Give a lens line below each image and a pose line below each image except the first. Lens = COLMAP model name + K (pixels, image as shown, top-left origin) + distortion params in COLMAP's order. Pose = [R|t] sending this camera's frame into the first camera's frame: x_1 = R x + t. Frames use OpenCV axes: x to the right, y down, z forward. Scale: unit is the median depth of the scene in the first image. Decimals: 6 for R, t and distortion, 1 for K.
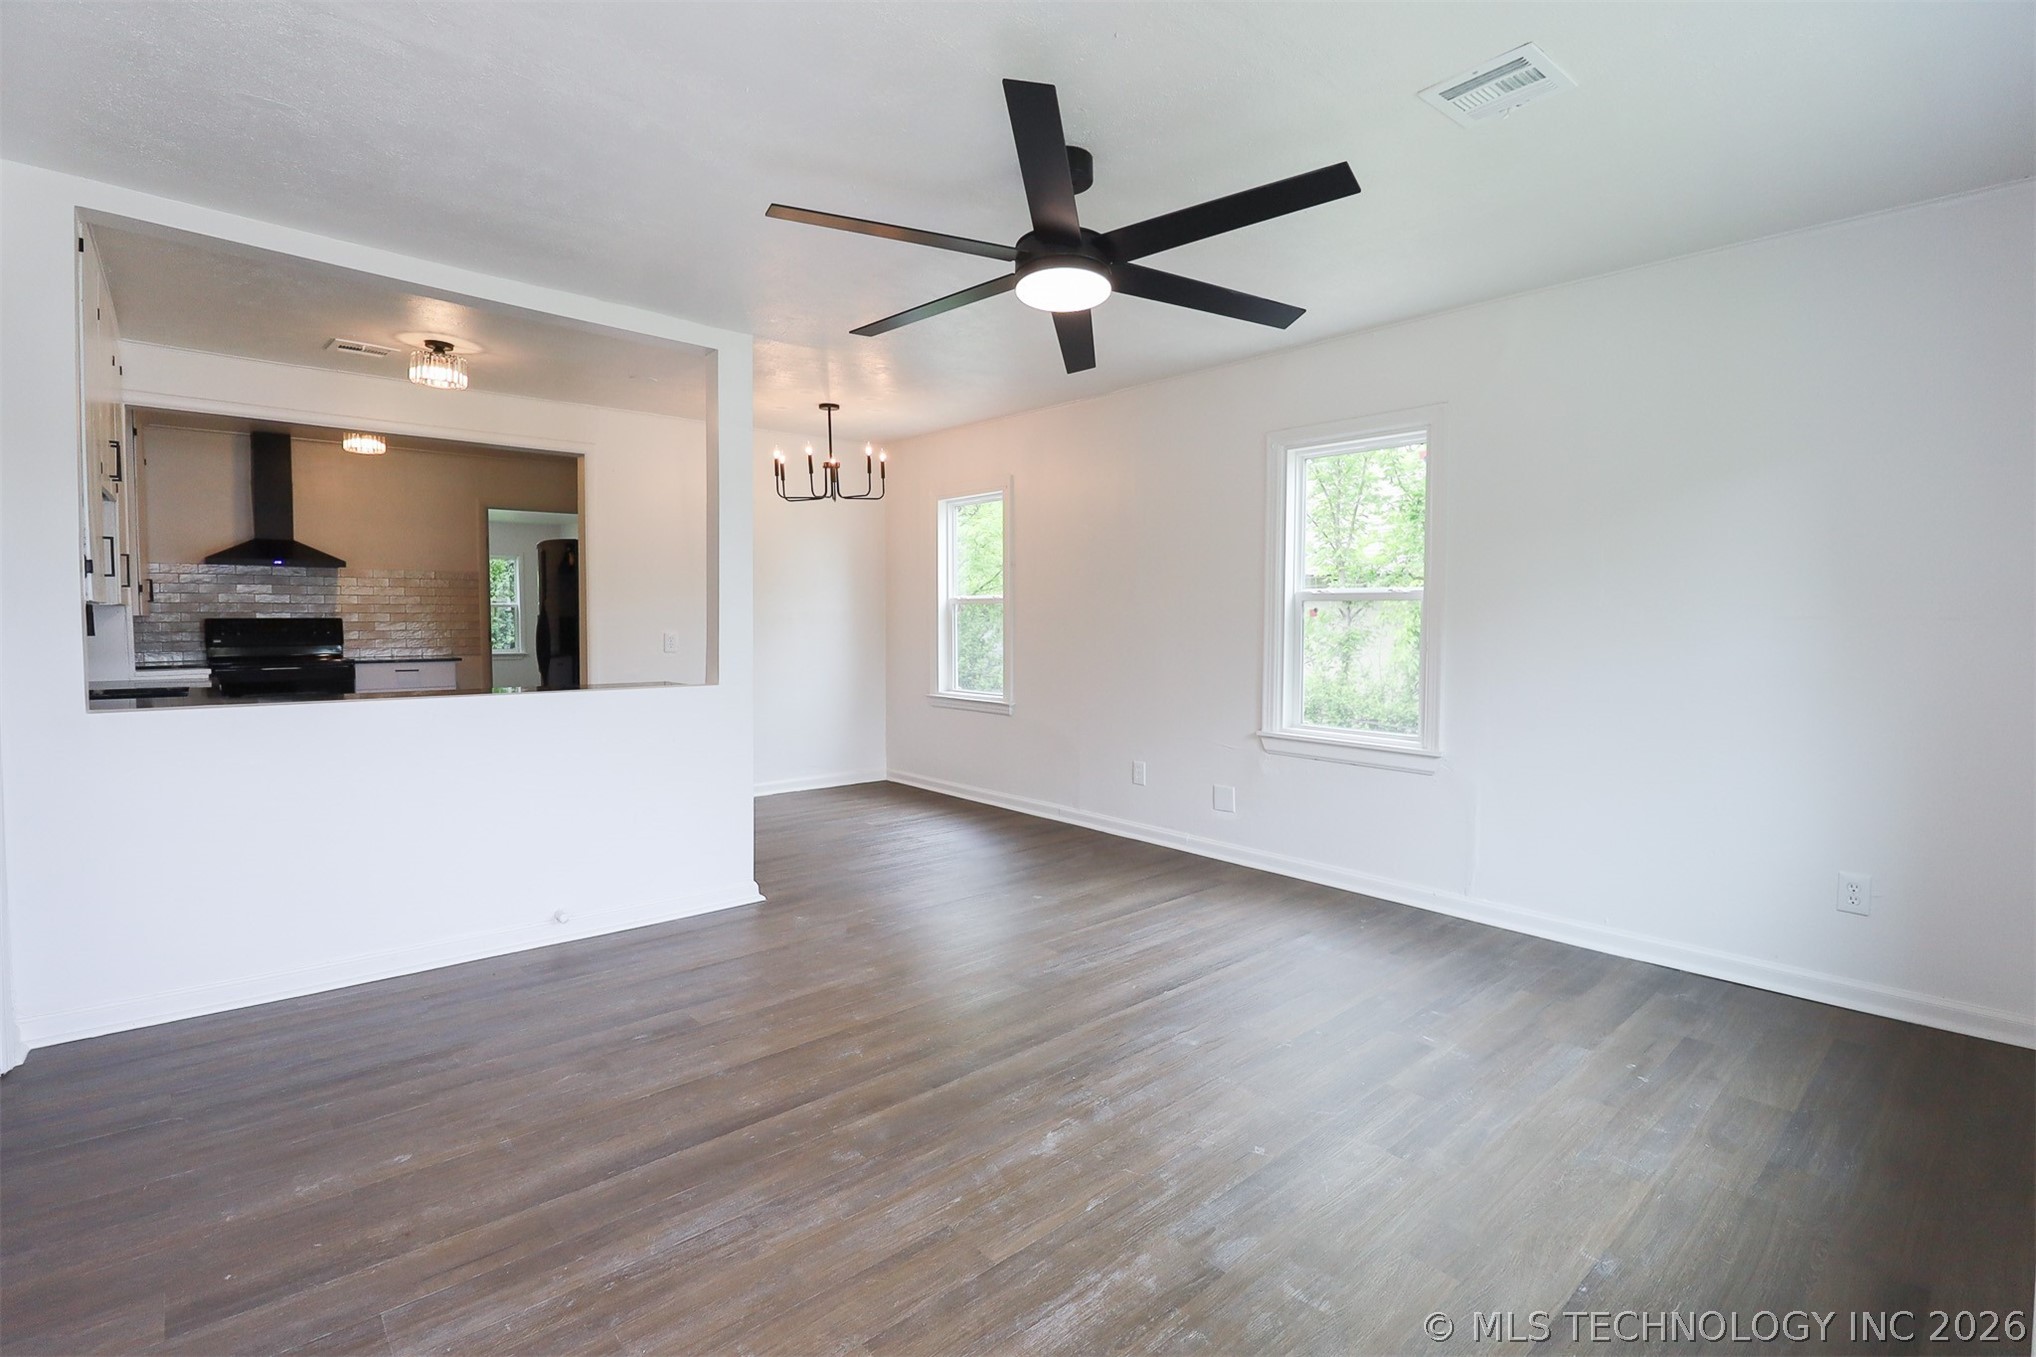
lens RADIAL K [[938.1, 0, 1014.3], [0, 938.1, 651.3], [0, 0, 1]] dist [0.001168, -0.014435]
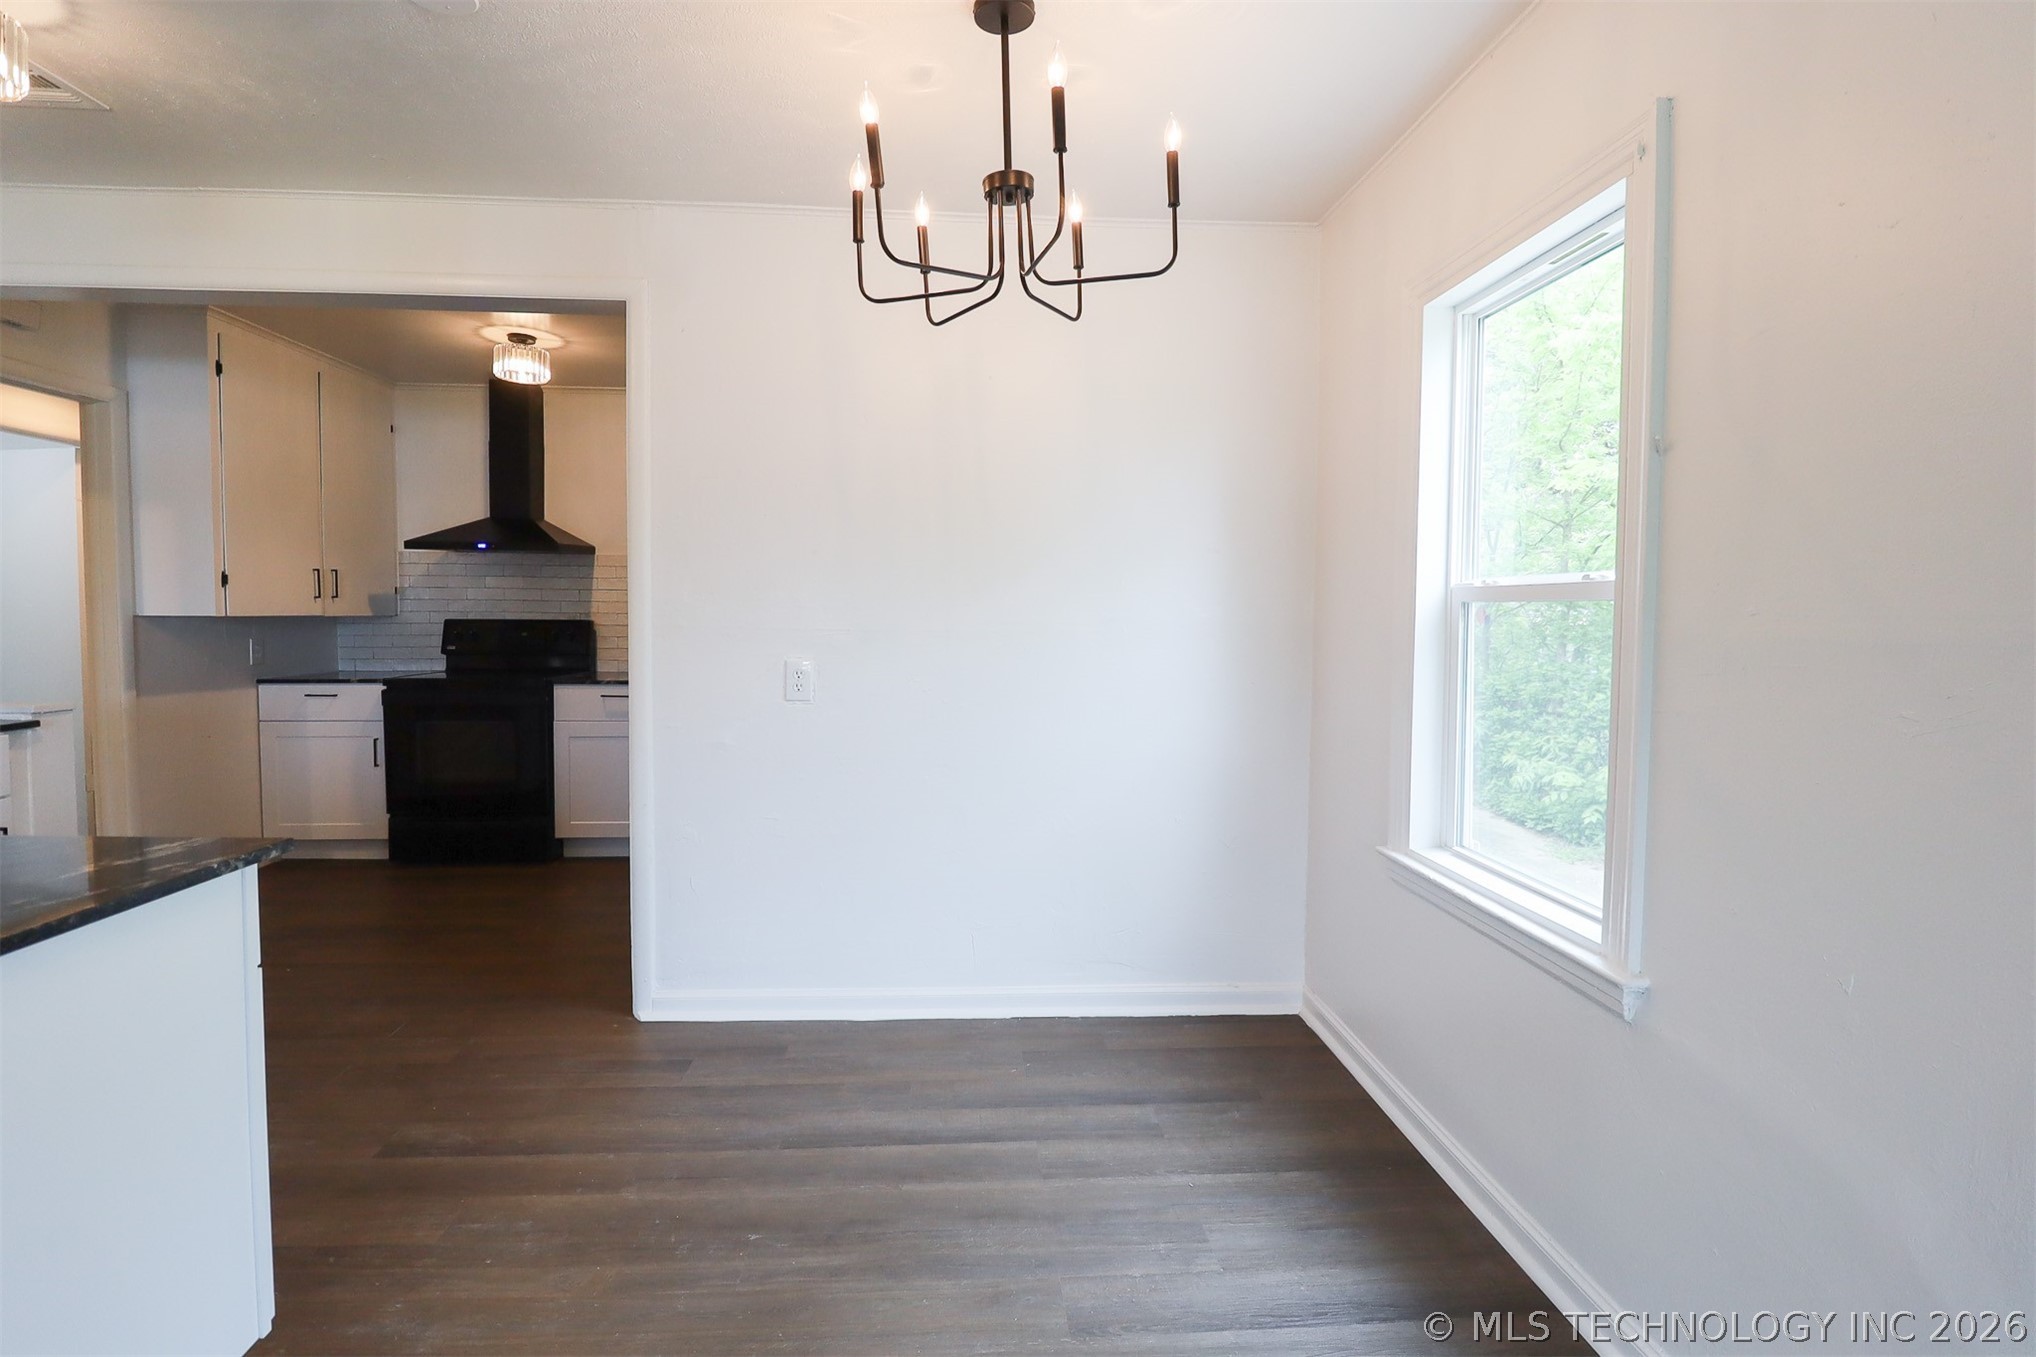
lens RADIAL K [[938.2, 0, 1016.9], [0, 938.2, 659.0], [0, 0, 1]] dist [-0.000942, -0.013936]
pose [[0.797589, 0.037556, -0.602031, 0.018507], [-0.033436, 0.999278, 0.018040, -0.044112], [0.602273, 0.005740, 0.798269, 0.902953]]
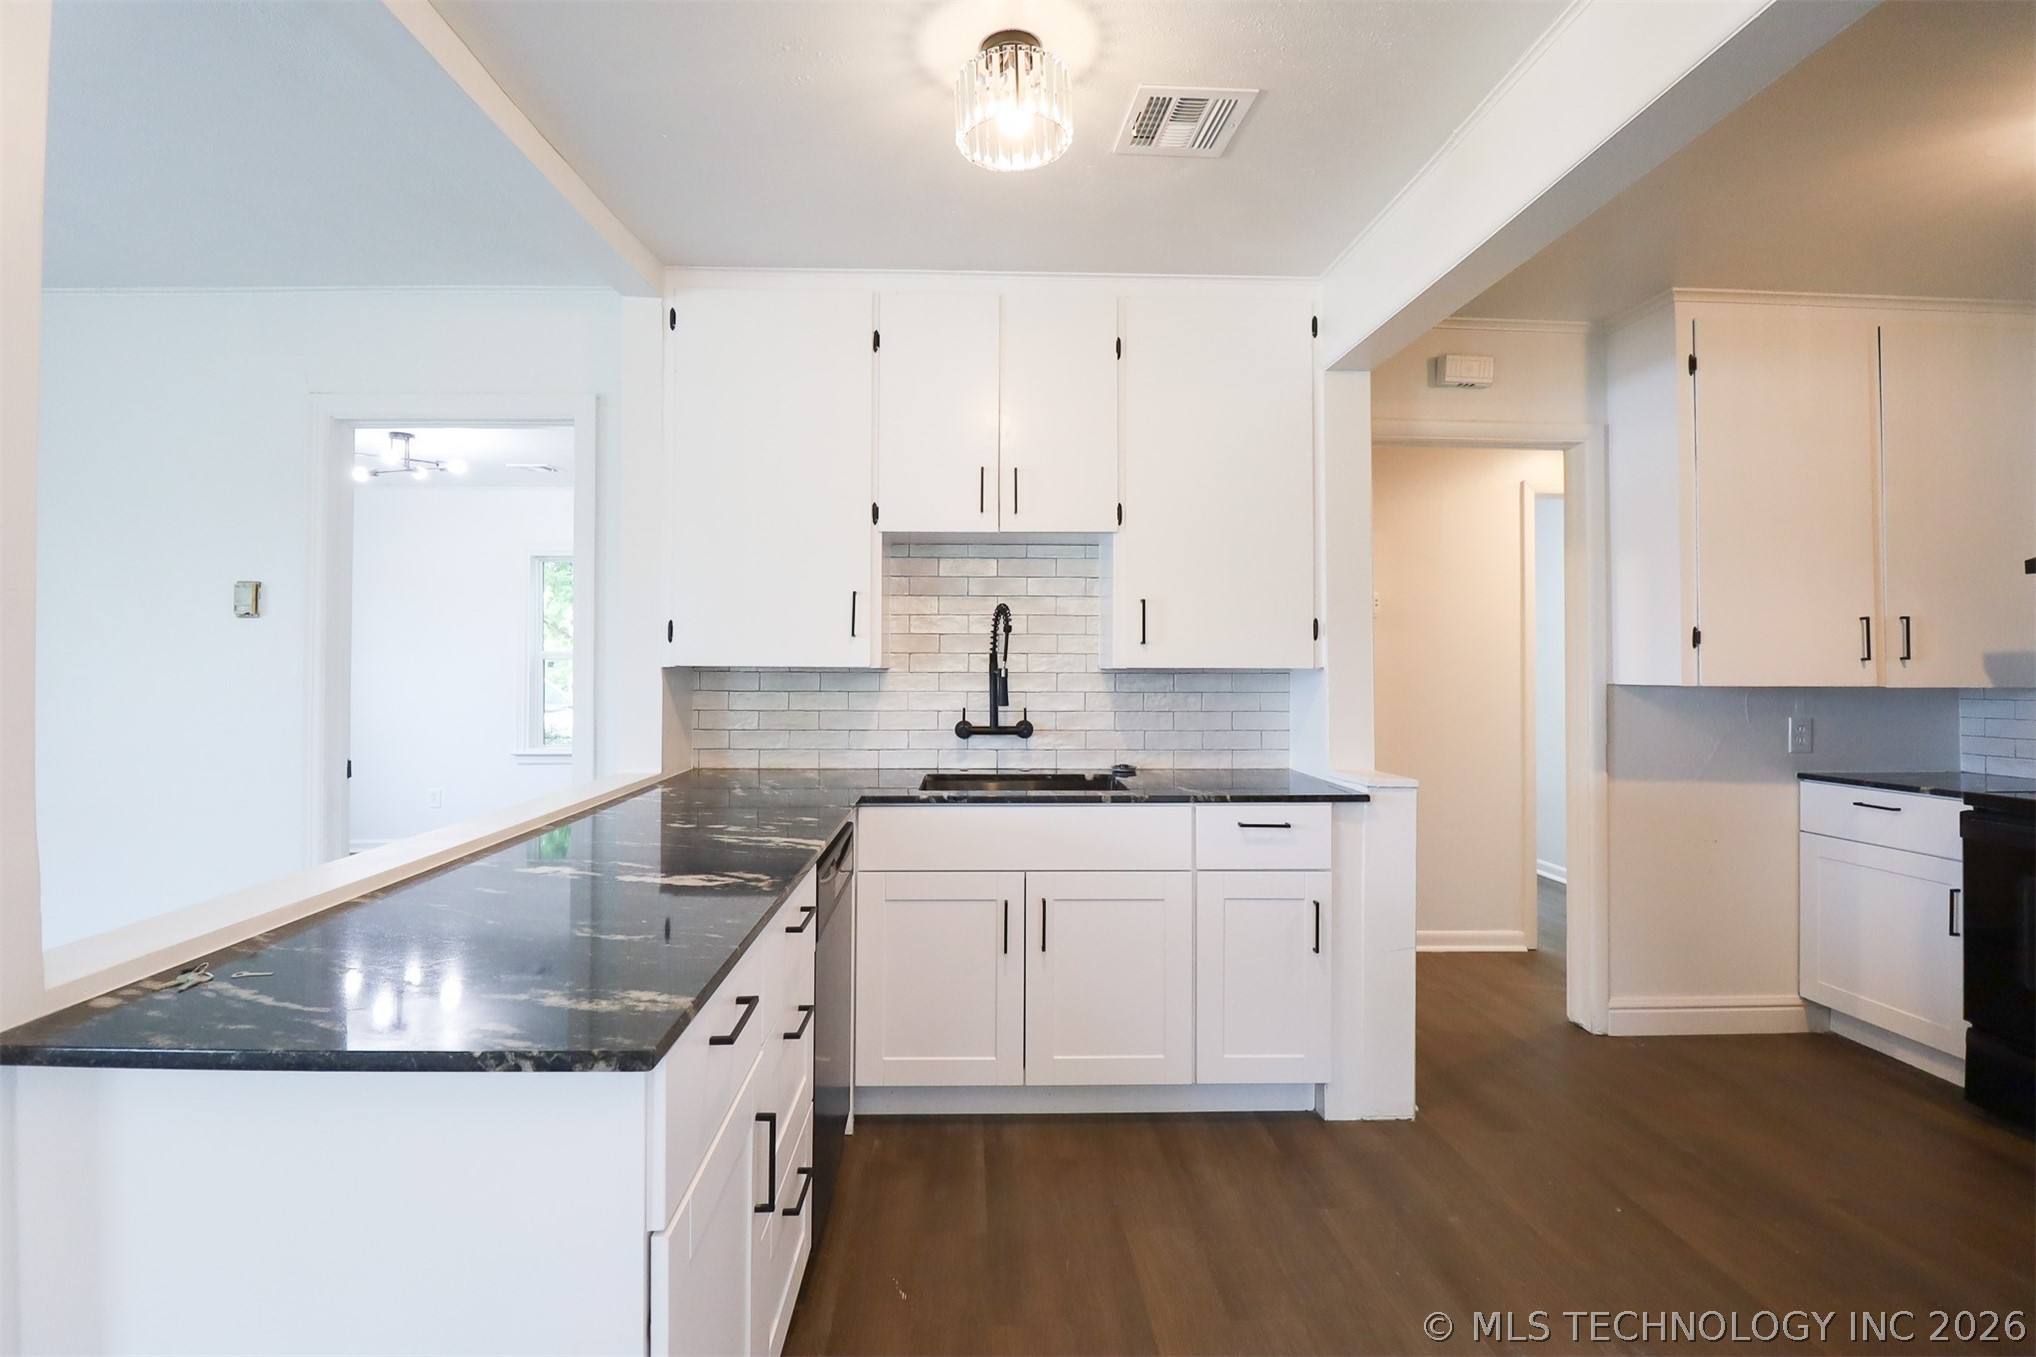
lens RADIAL K [[939.7, 0, 1009.8], [0, 939.7, 652.1], [0, 0, 1]] dist [-0.002100, -0.012646]
pose [[-0.634457, -0.017216, -0.772766, -0.272583], [-0.035793, 0.999334, 0.007124, -0.054712], [0.772129, 0.032179, -0.634651, 1.191066]]
